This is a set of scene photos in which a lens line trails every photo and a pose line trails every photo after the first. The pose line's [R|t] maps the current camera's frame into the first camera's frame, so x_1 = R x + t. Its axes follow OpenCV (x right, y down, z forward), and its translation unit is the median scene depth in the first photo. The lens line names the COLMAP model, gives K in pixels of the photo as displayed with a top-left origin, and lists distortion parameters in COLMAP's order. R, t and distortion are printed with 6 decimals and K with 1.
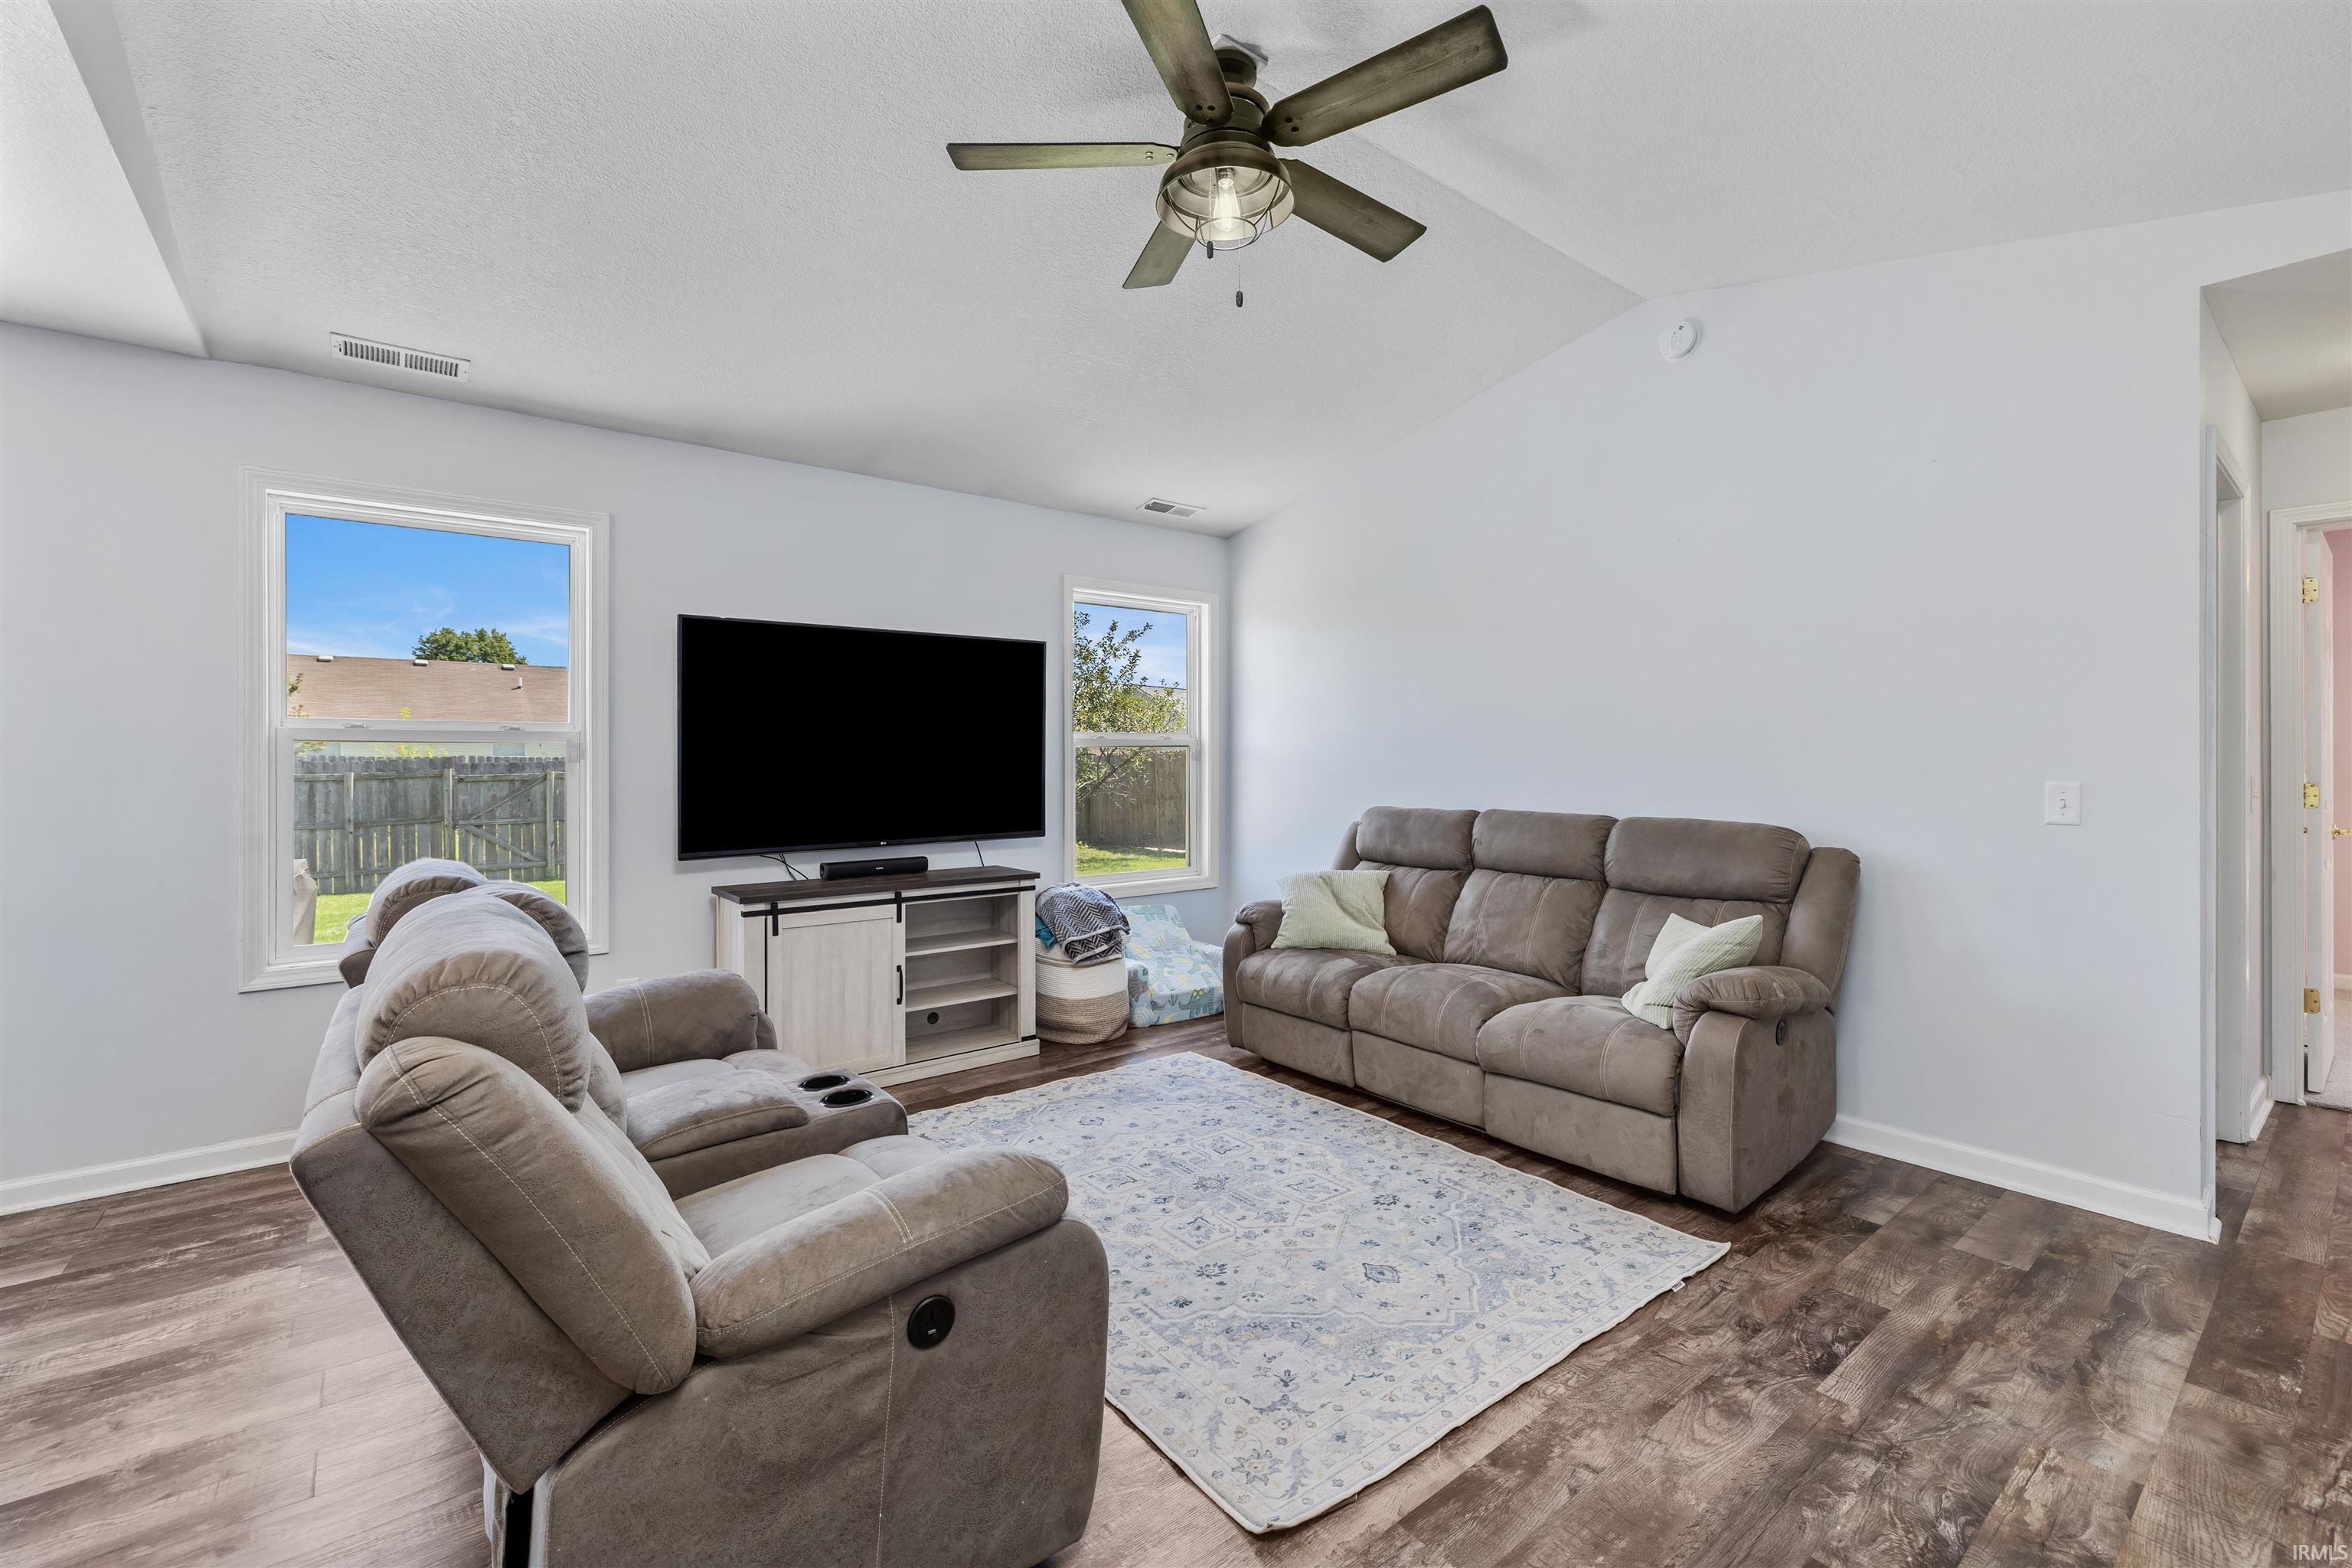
lens RADIAL K [[998.1, 0, 1170.3], [0, 998.1, 758.4], [0, 0, 1]] dist [0.001962, -0.000122]
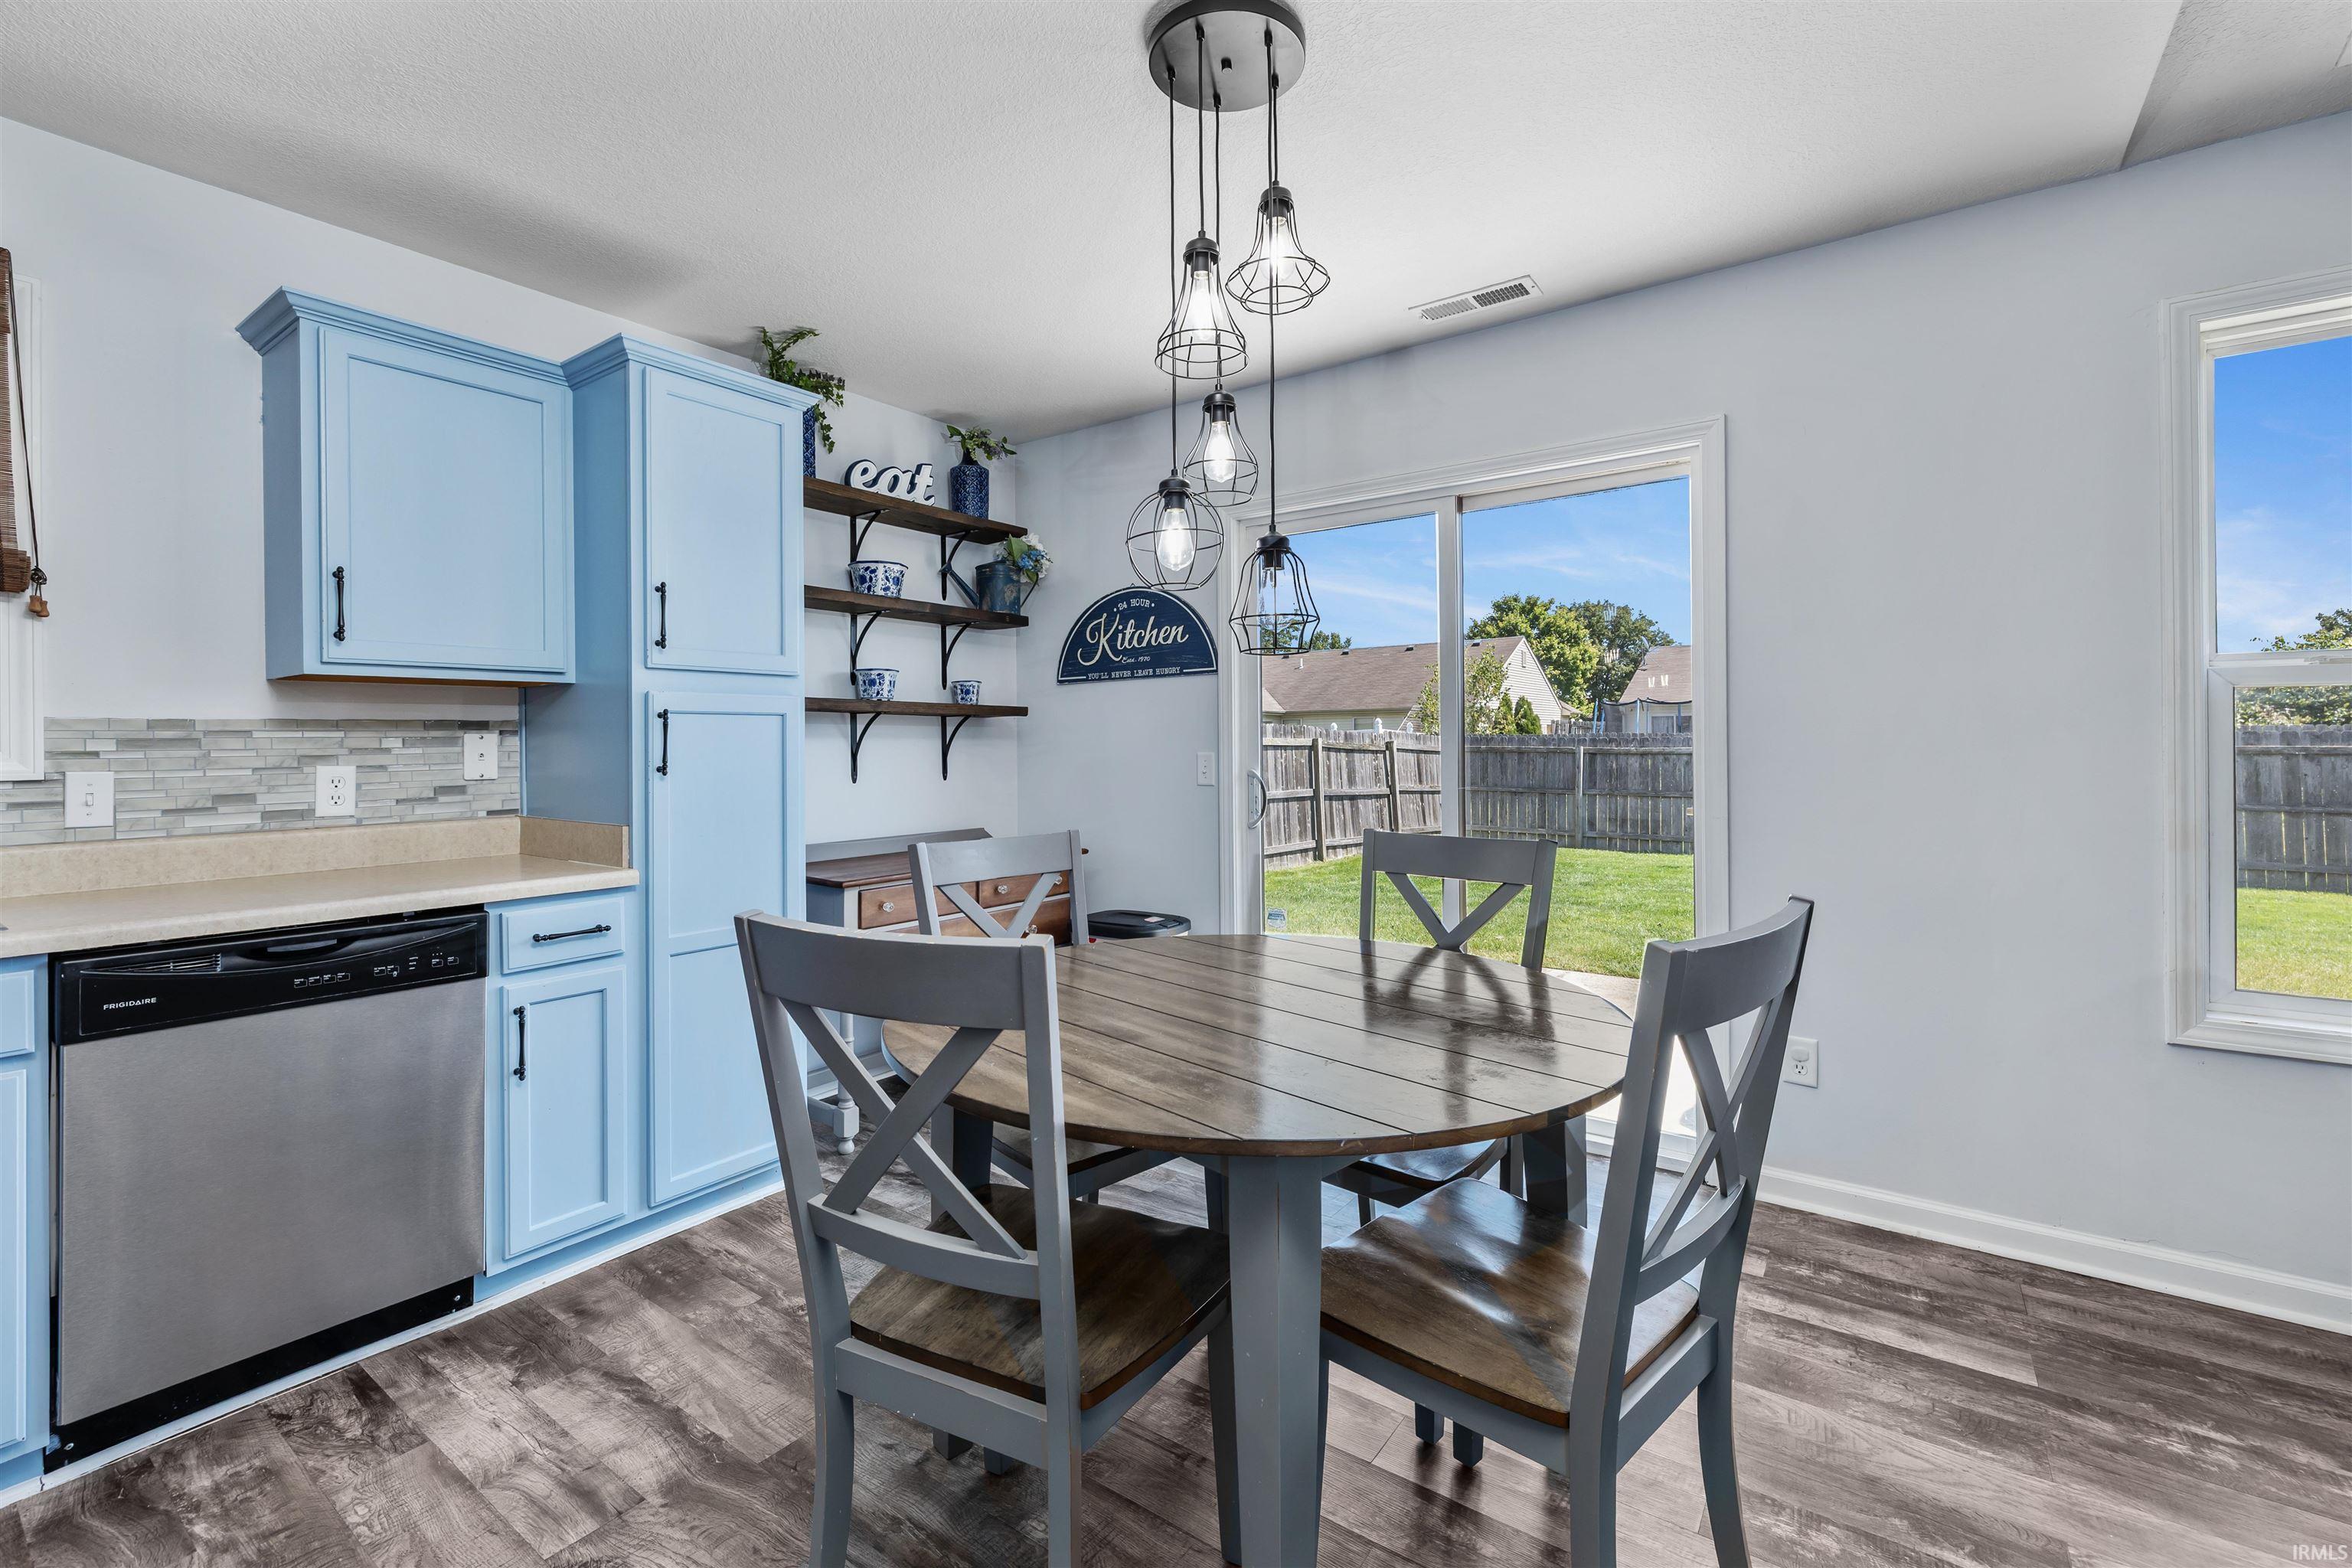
lens RADIAL K [[999.9, 0, 1168.6], [0, 999.9, 741.1], [0, 0, 1]] dist [-0.000208, -0.000333]
pose [[0.270545, -0.002318, -0.962704, -0.437251], [0.008888, 0.999960, 0.000091, 0.011908], [0.962666, -0.008581, 0.270555, 0.123140]]
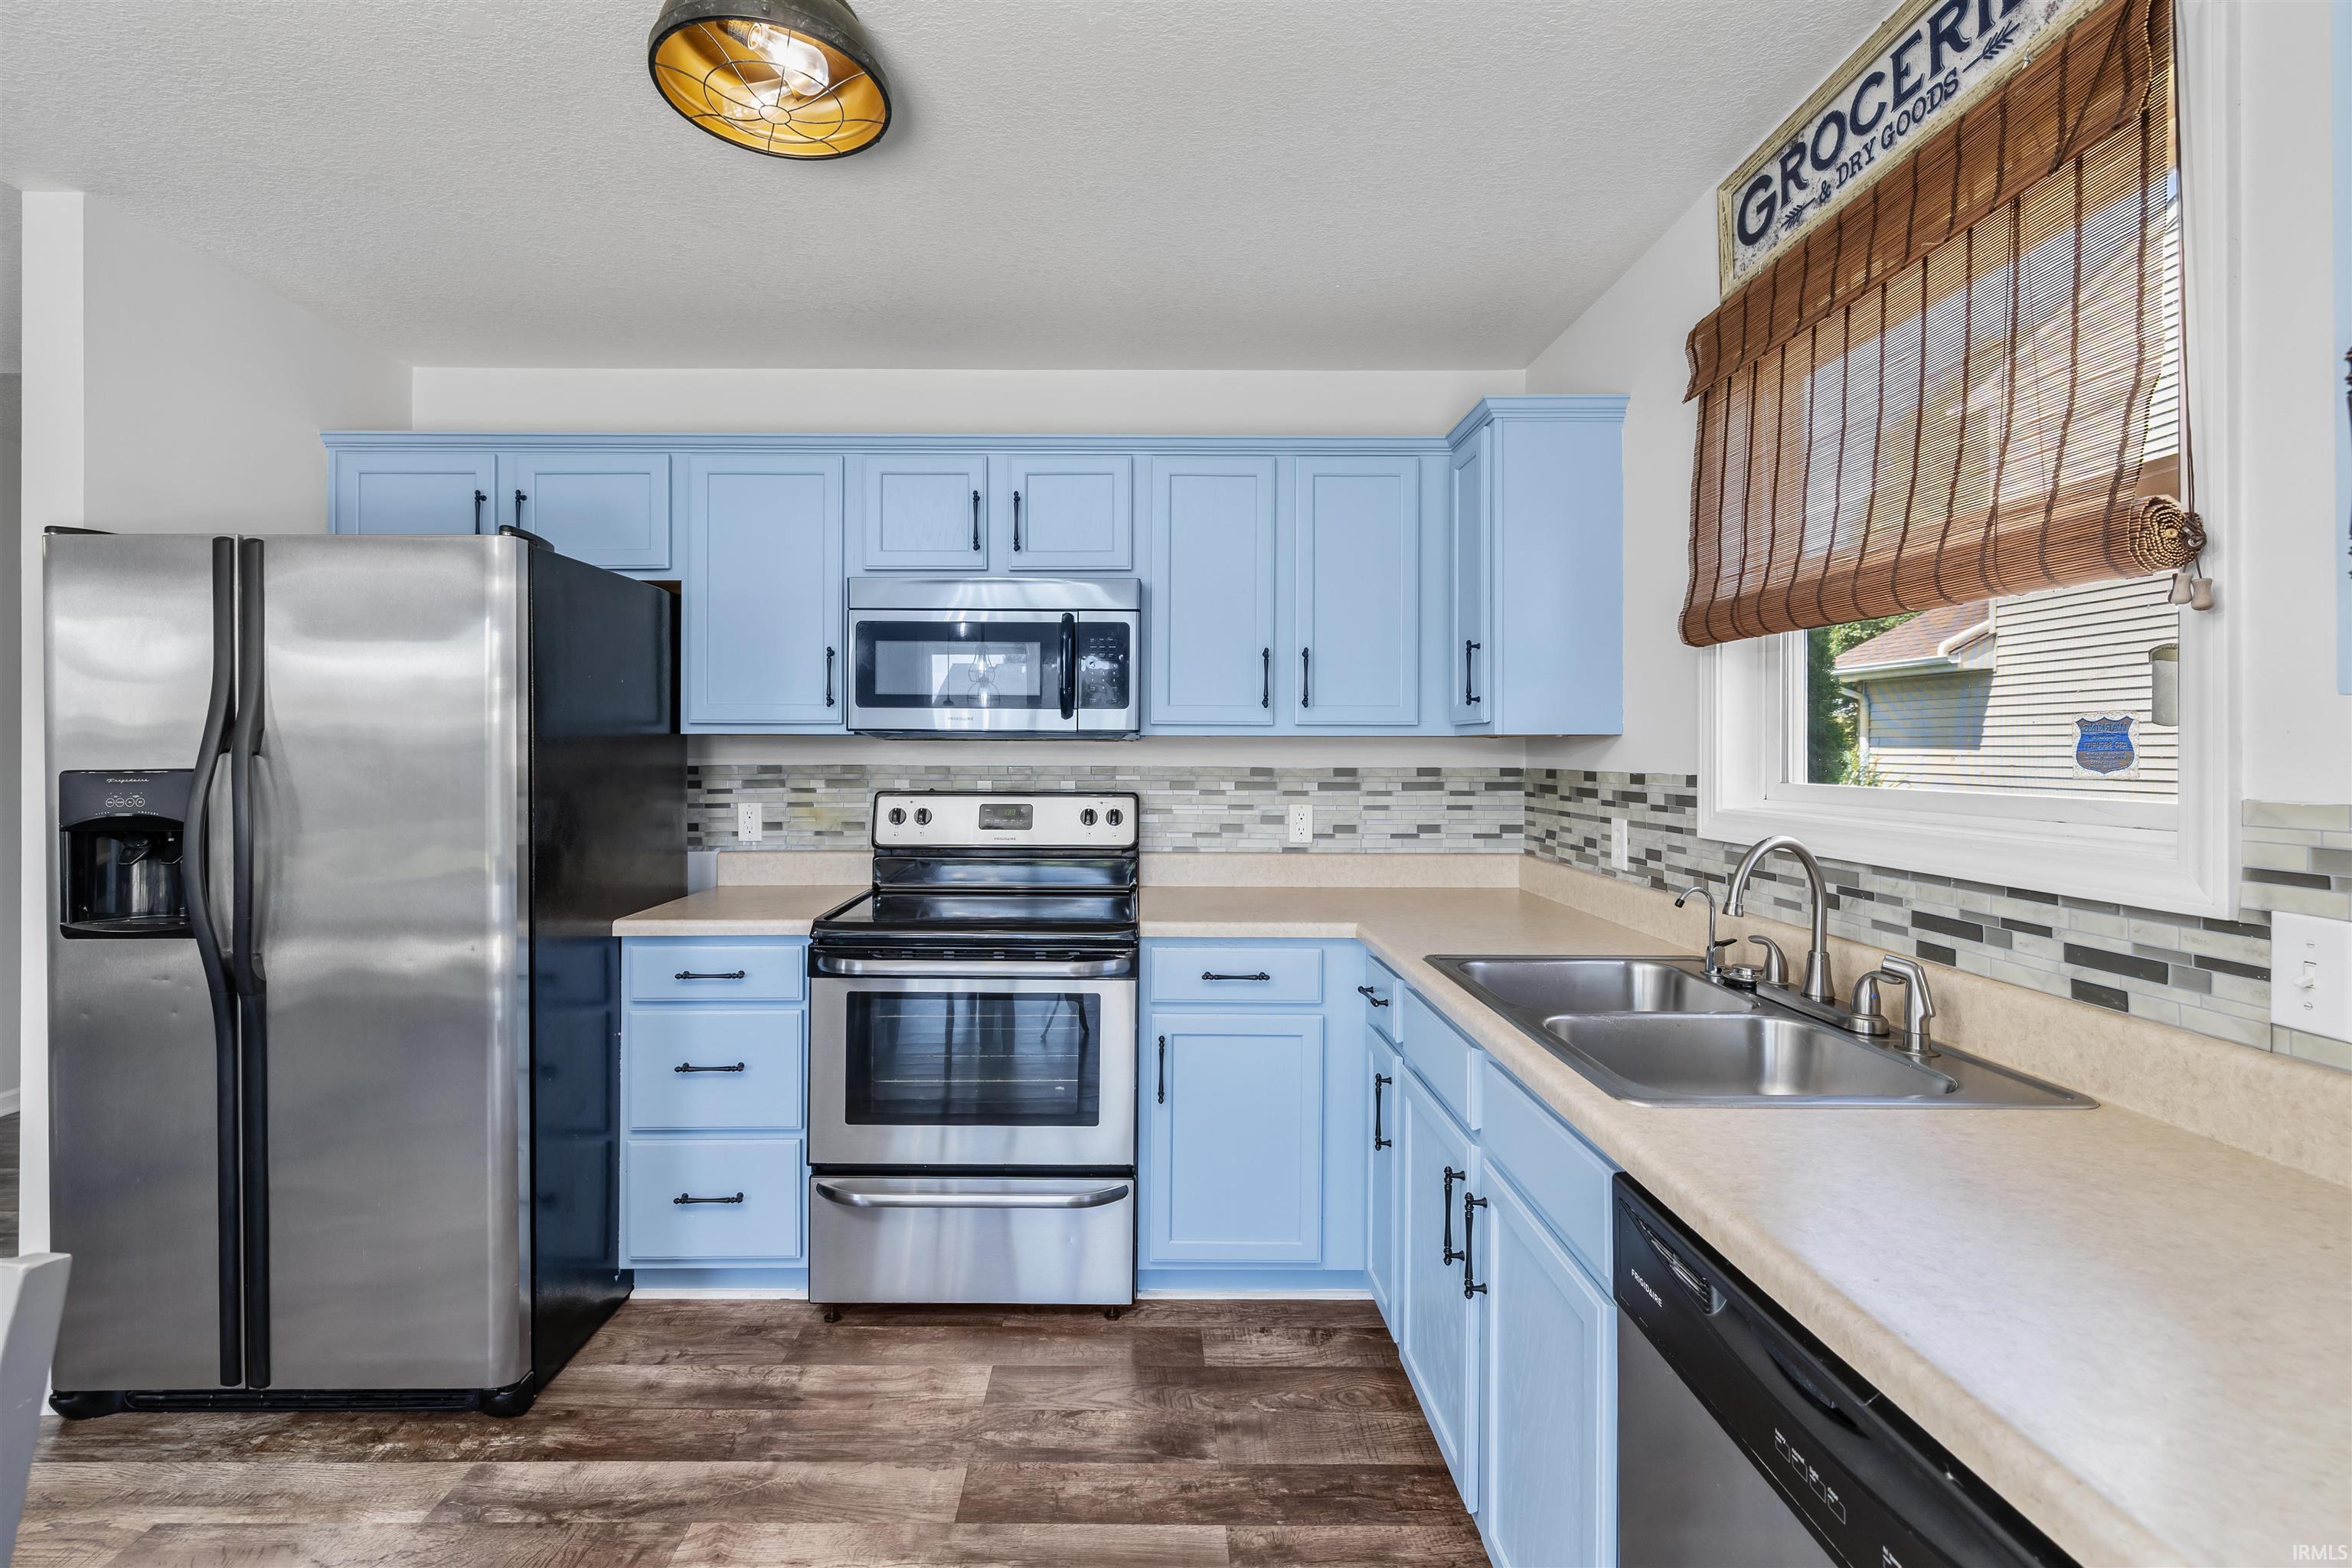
lens RADIAL K [[1014.3, 0, 1139.5], [0, 1014.3, 752.0], [0, 0, 1]] dist [-0.001988, -0.000278]
pose [[-0.787199, 0.000784, 0.616699, -1.186480], [-0.000007, 0.999999, -0.001280, -0.026524], [-0.616699, -0.001012, -0.787198, 0.091551]]
